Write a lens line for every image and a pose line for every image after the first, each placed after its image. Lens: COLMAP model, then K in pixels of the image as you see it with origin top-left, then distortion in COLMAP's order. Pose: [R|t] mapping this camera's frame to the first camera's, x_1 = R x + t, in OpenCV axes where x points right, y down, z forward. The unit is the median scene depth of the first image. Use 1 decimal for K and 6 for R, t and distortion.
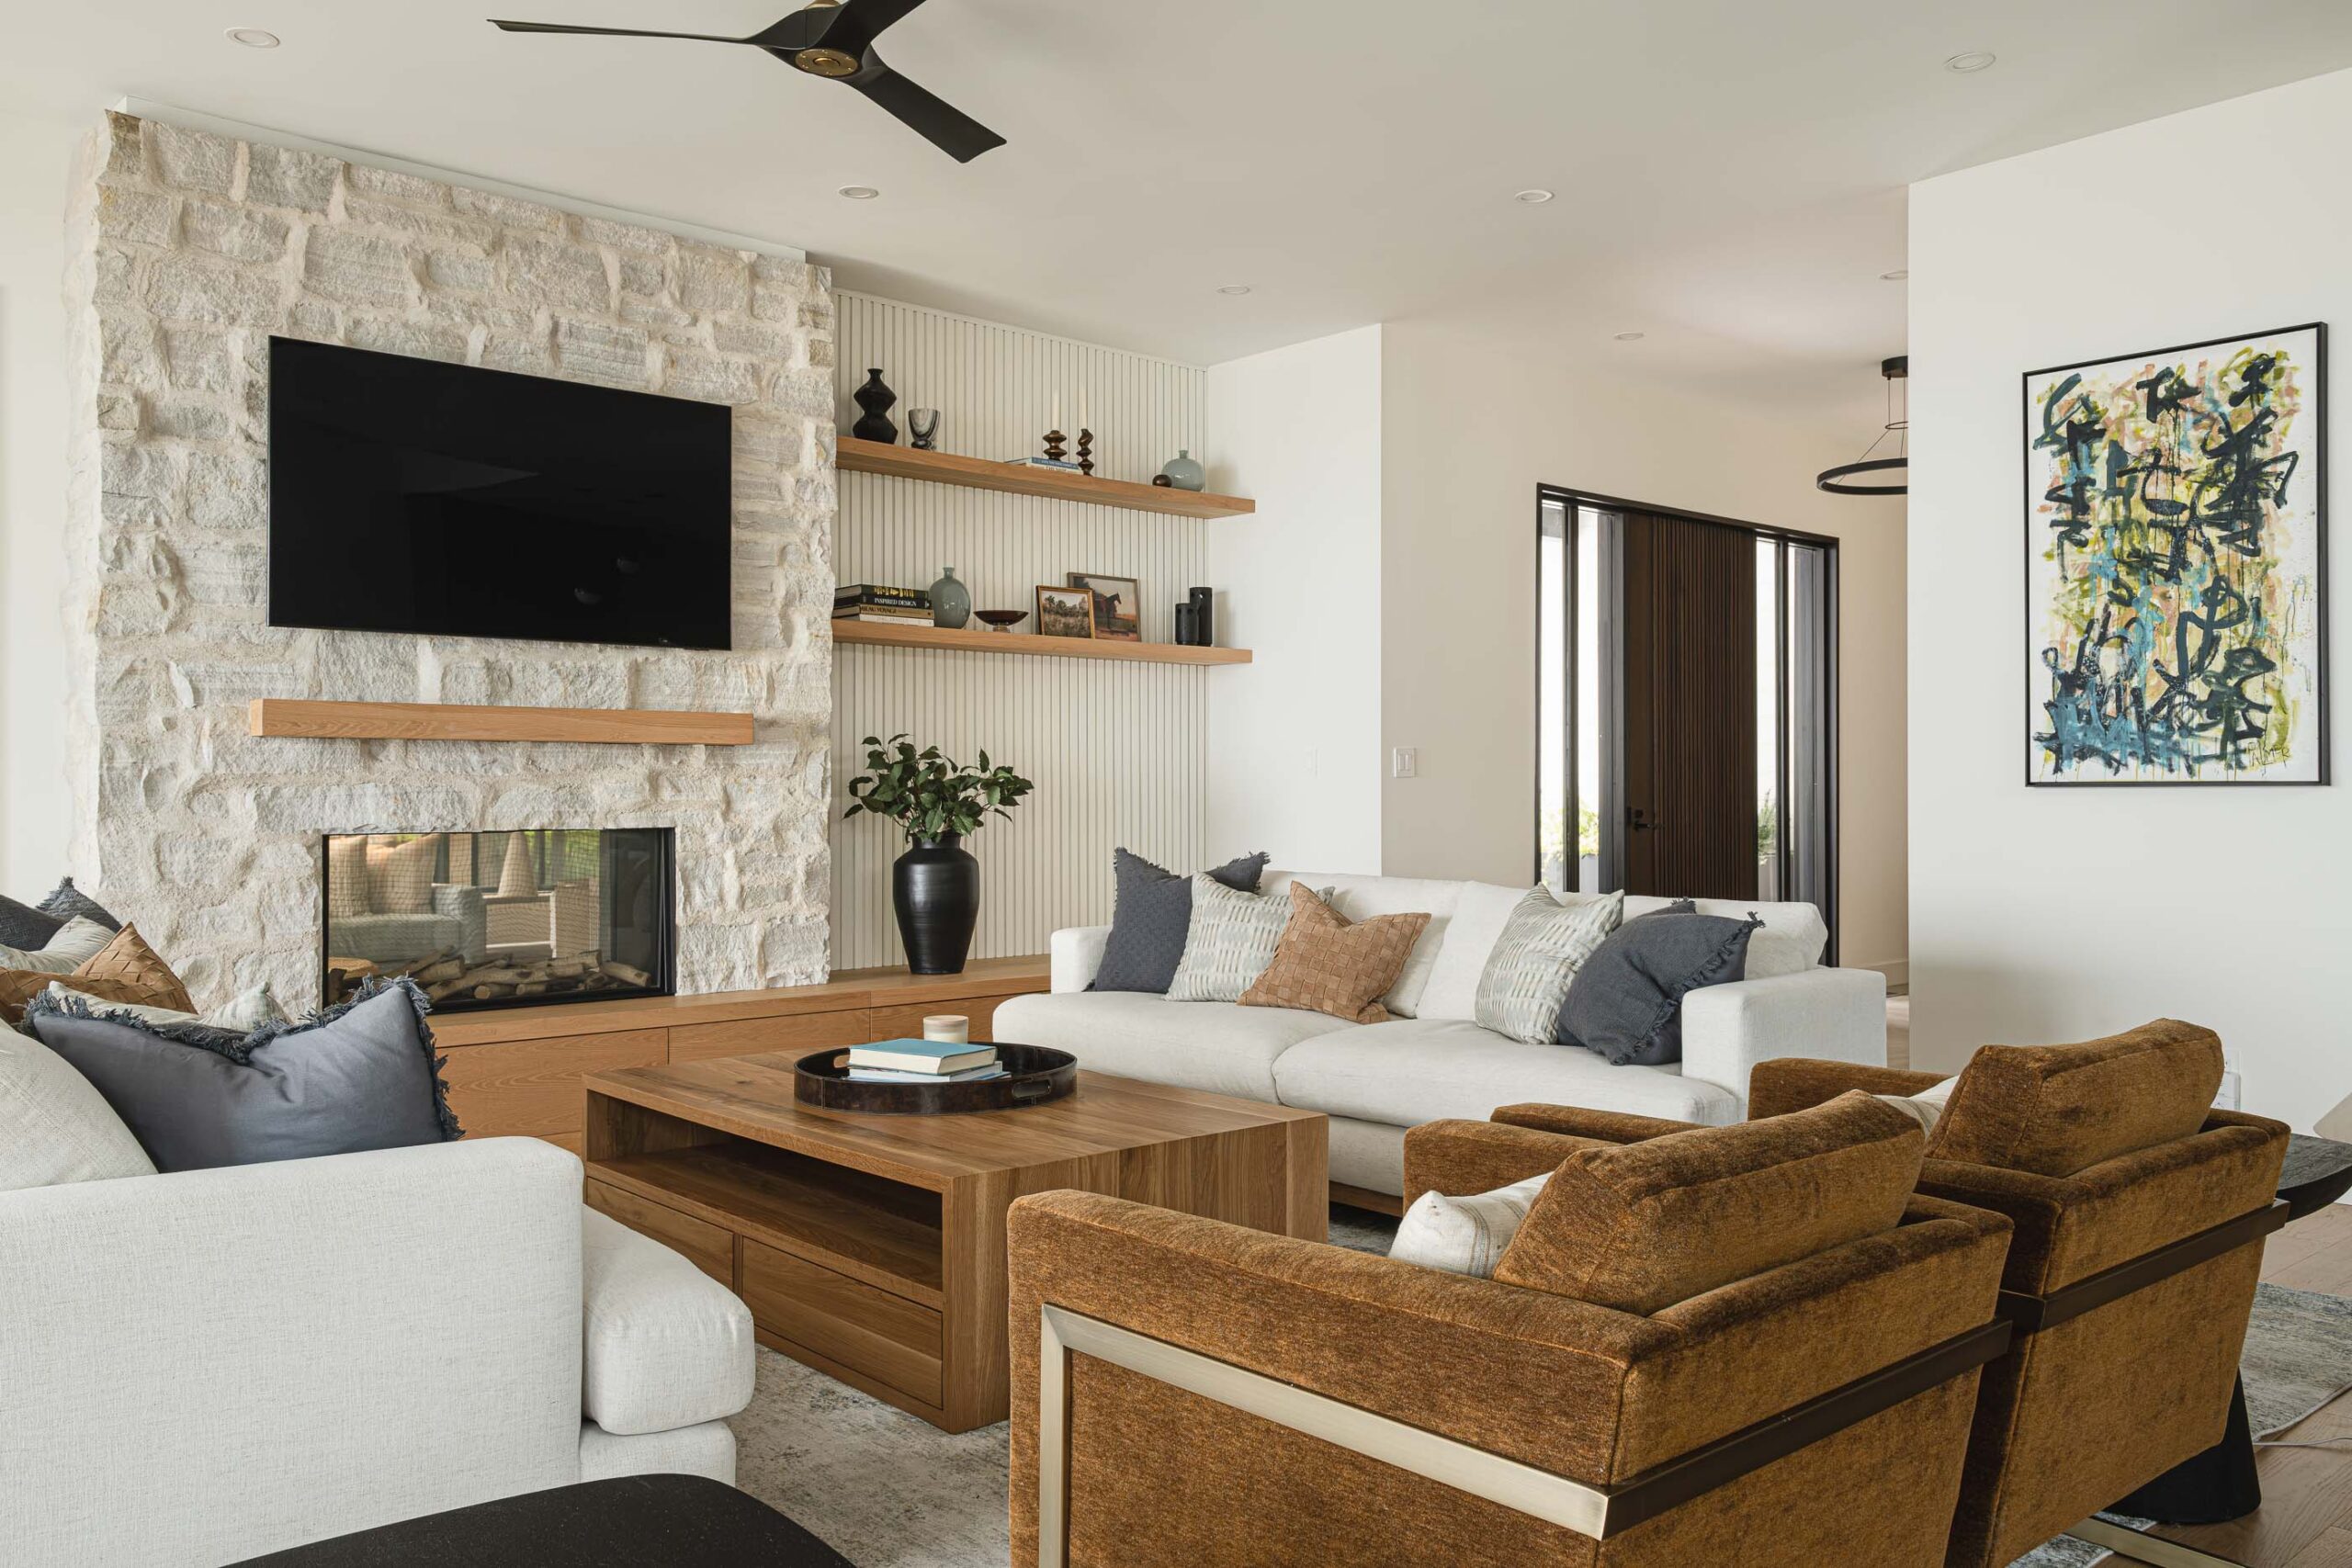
lens RADIAL K [[1791.7, 0, 1176.0], [0, 1791.7, 784.0], [0, 0, 1]] dist [-0.006165, 0.001730]
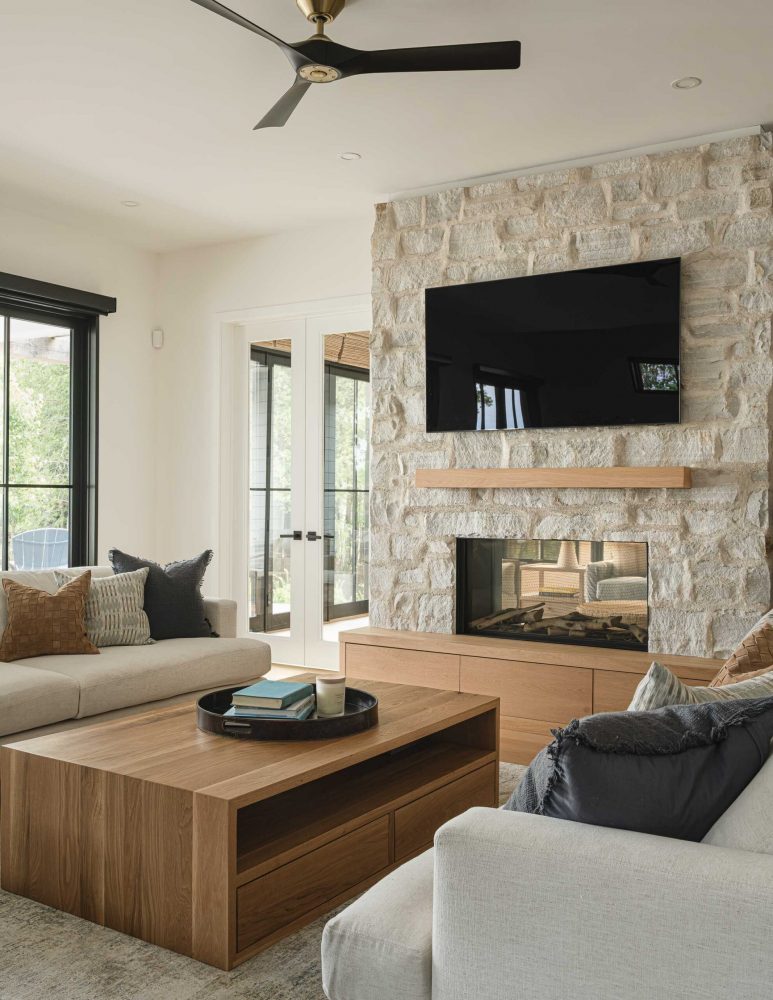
lens RADIAL K [[972.0, 0, 386.5], [0, 972.0, 500.0], [0, 0, 1]] dist [0.002672, -0.030051]
pose [[0.278722, 0.004471, -0.960362, 0.462755], [-0.003946, 0.999986, 0.003510, -0.014144], [0.960364, 0.002811, 0.278735, 0.564356]]
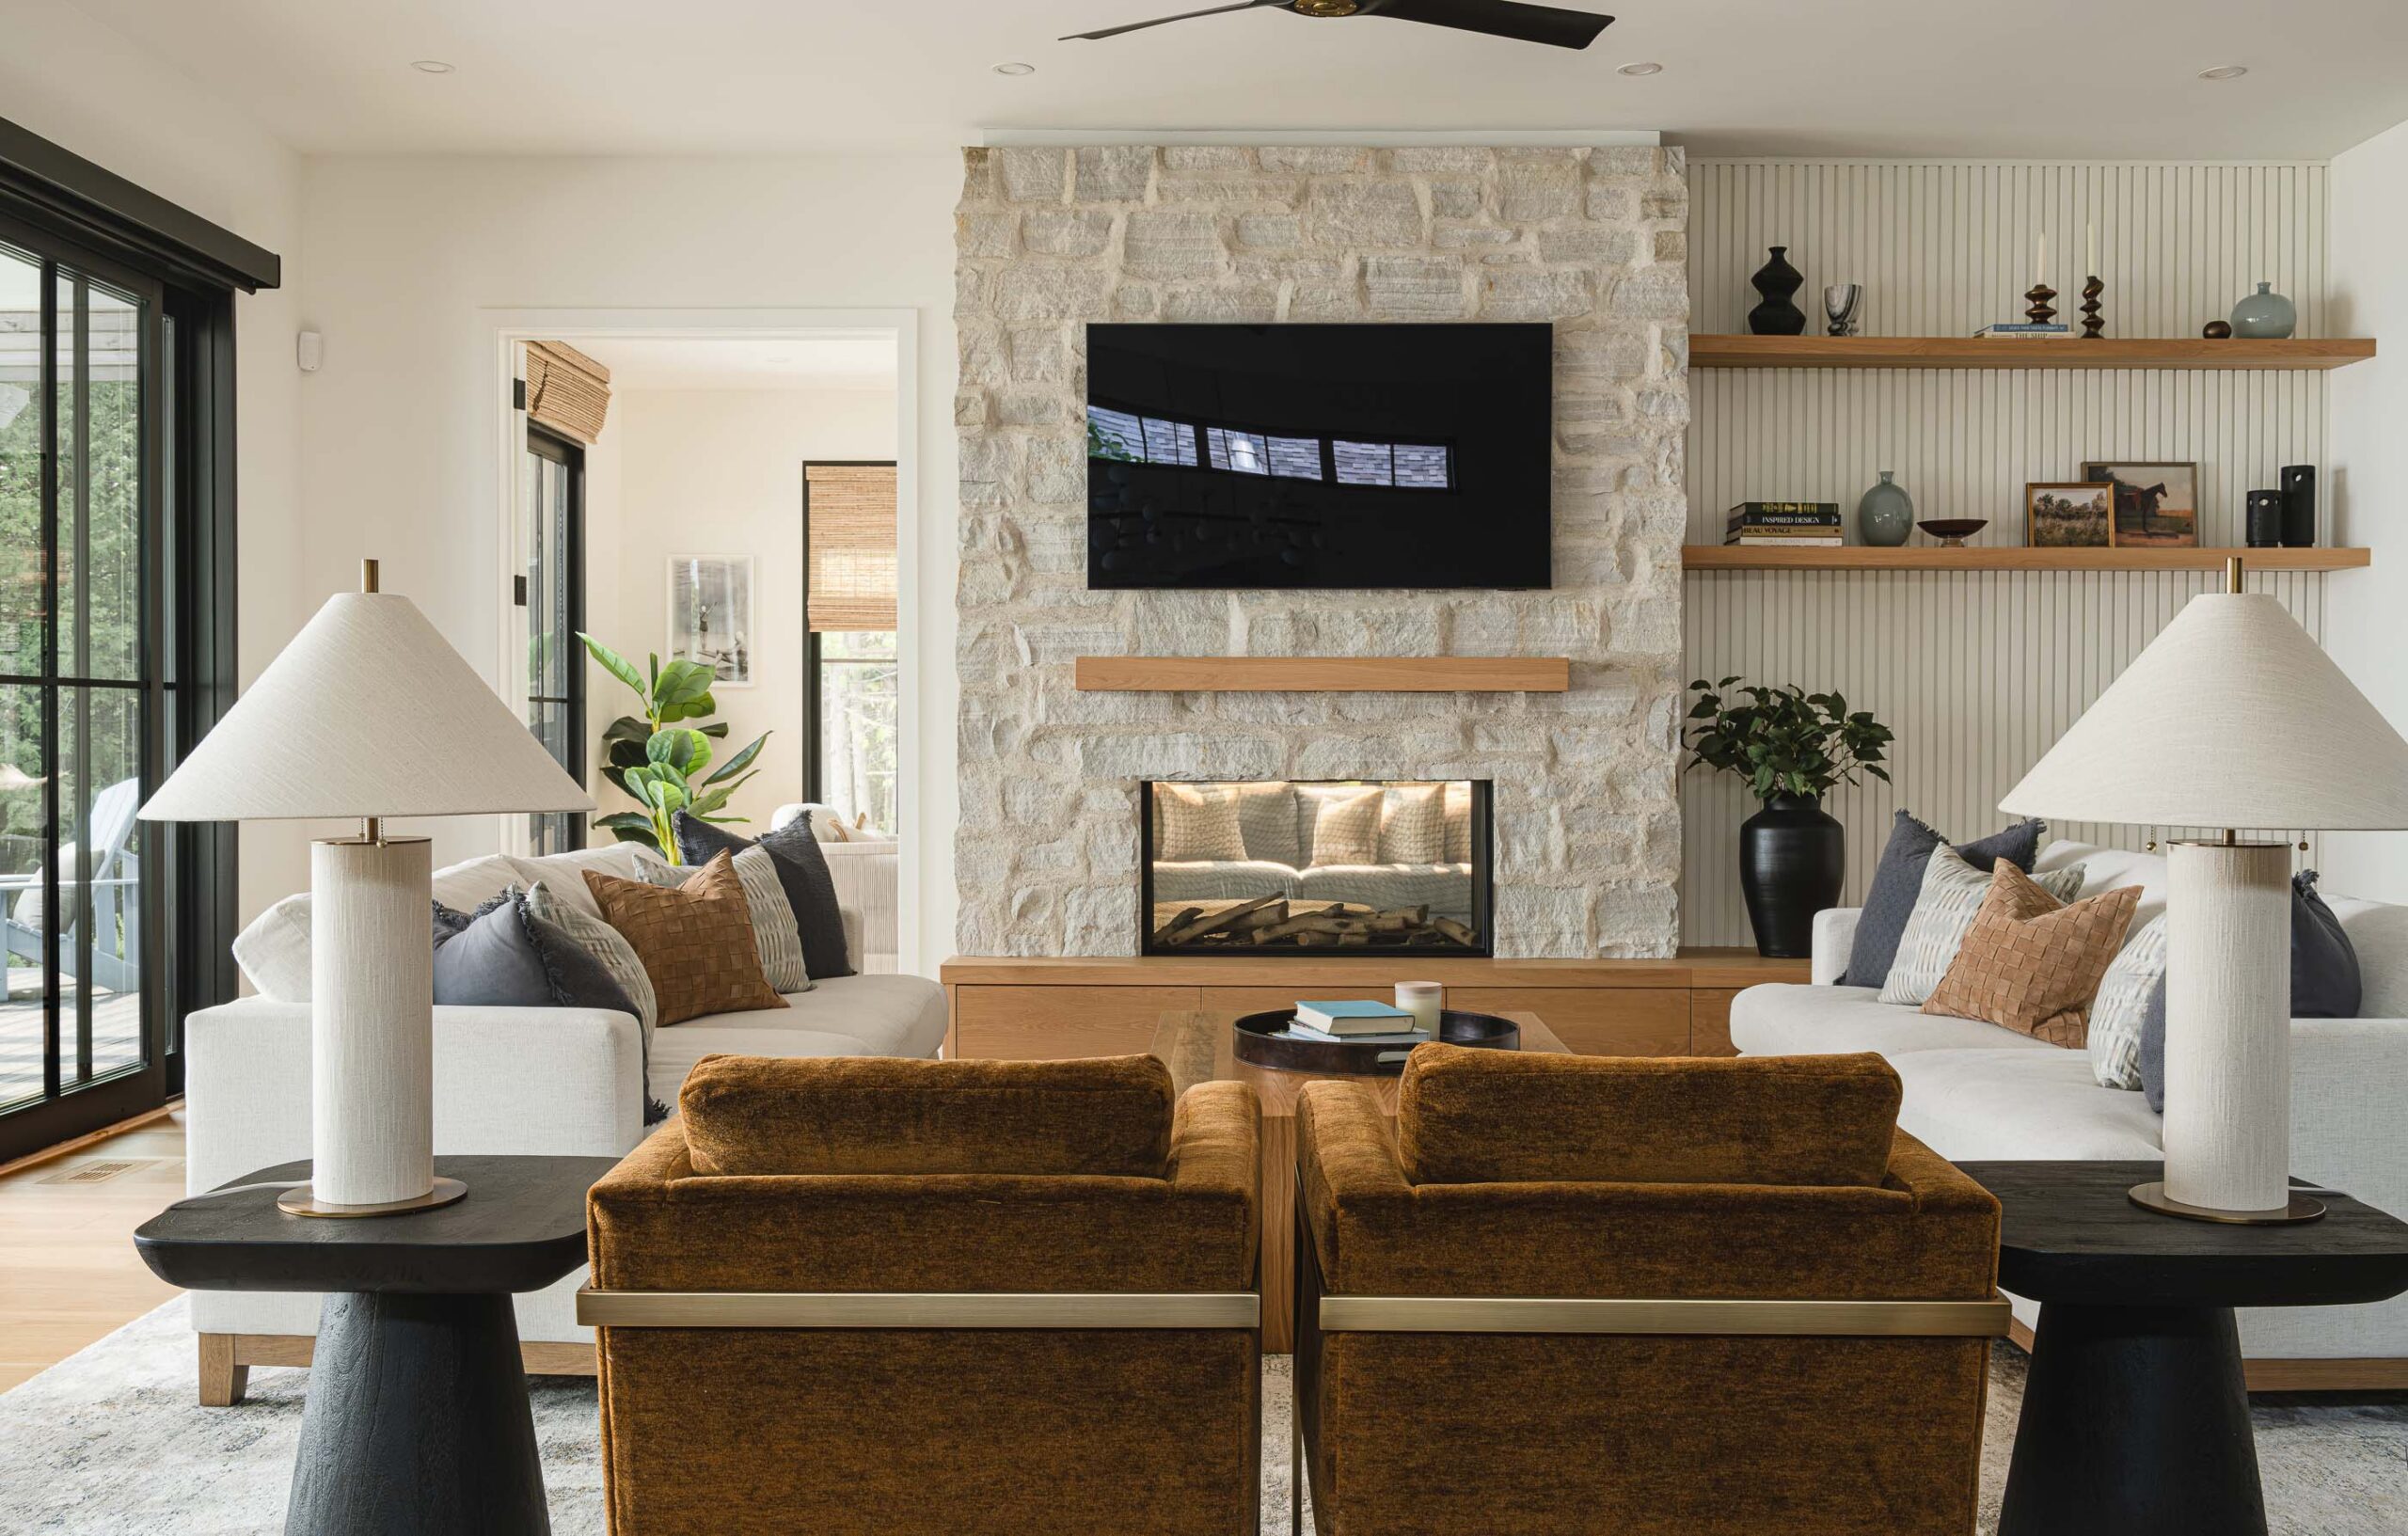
lens RADIAL K [[2215.4, 0, 1204.0], [0, 2215.4, 768.0], [0, 0, 1]] dist [0.022471, -0.088040]
pose [[0.742774, 0.012977, -0.669417, 0.395271], [-0.000173, 0.999816, 0.019191, -0.004445], [0.669543, -0.014139, 0.742639, 0.032618]]
